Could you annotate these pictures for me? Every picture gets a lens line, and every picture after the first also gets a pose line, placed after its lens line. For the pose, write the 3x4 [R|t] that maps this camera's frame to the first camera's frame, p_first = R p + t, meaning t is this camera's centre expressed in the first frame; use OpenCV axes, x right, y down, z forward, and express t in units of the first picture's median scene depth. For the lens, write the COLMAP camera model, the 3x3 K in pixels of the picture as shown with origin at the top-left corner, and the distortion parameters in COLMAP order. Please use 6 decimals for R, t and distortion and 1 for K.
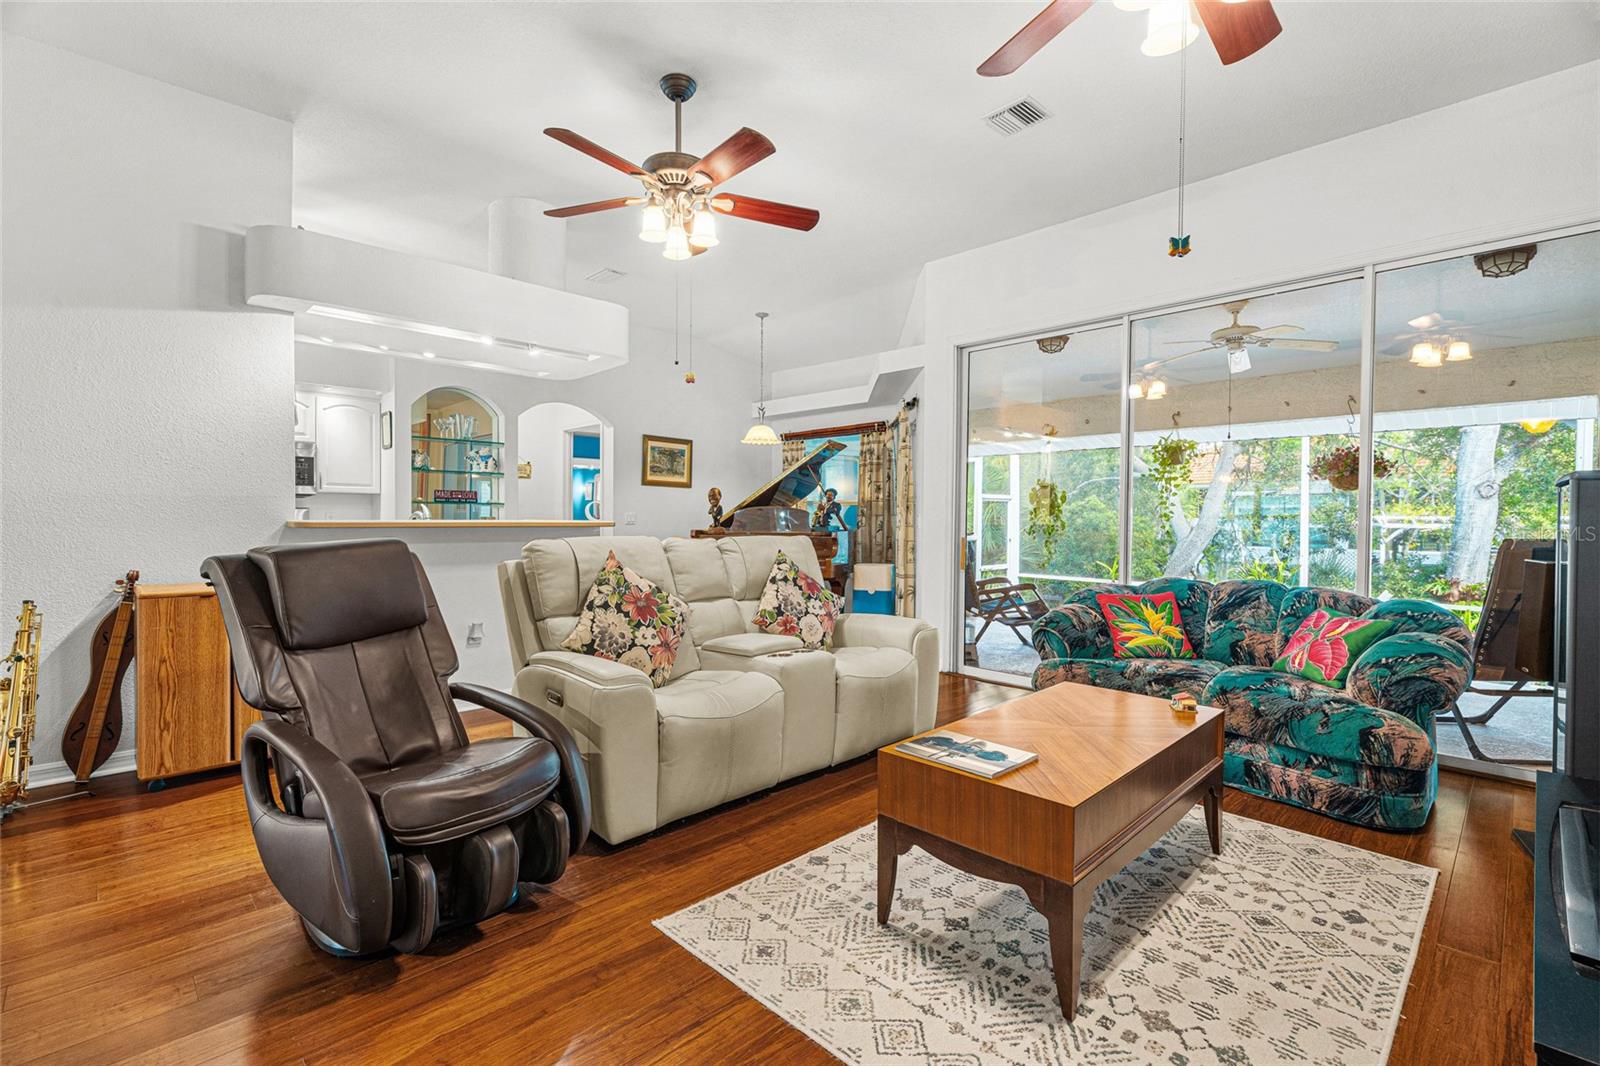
lens RADIAL K [[719.6, 0, 797.2], [0, 719.6, 528.3], [0, 0, 1]] dist [0.001740, 0.001392]
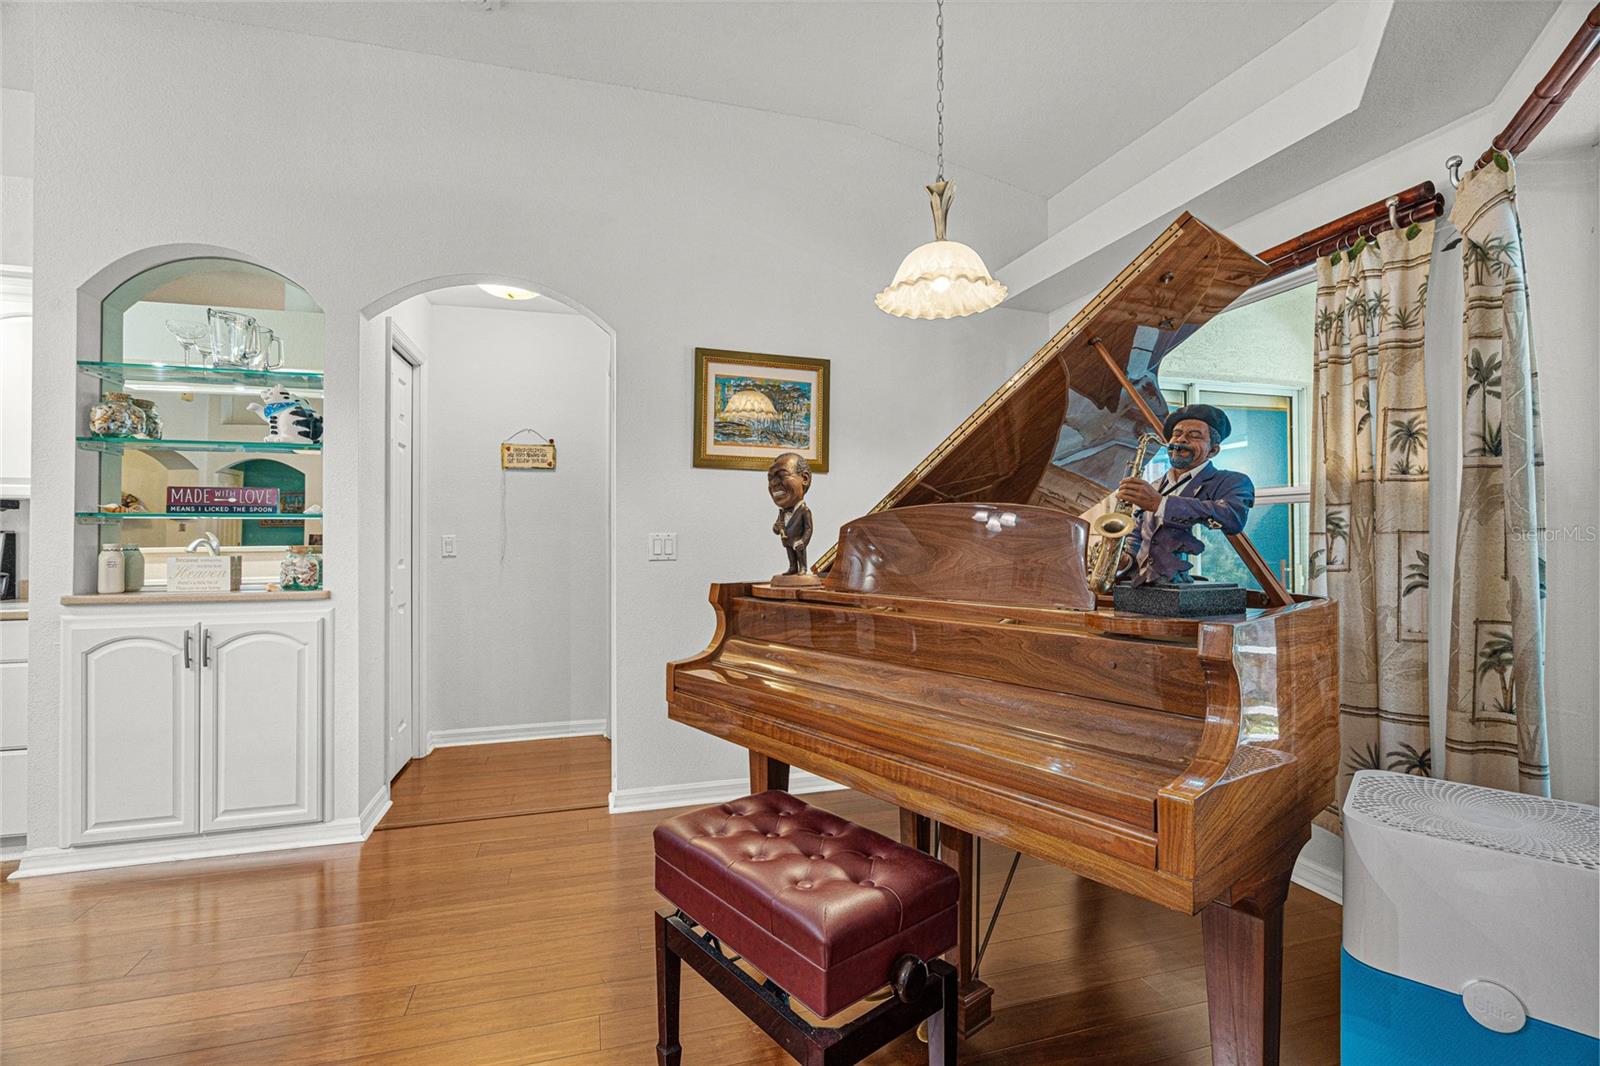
lens RADIAL K [[719.6, 0, 797.2], [0, 719.6, 528.3], [0, 0, 1]] dist [0.001740, 0.001392]
pose [[0.883446, -0.013748, -0.468331, 0.036515], [0.001280, 0.999636, -0.026932, -0.012530], [0.468531, 0.023193, 0.883142, 0.653272]]
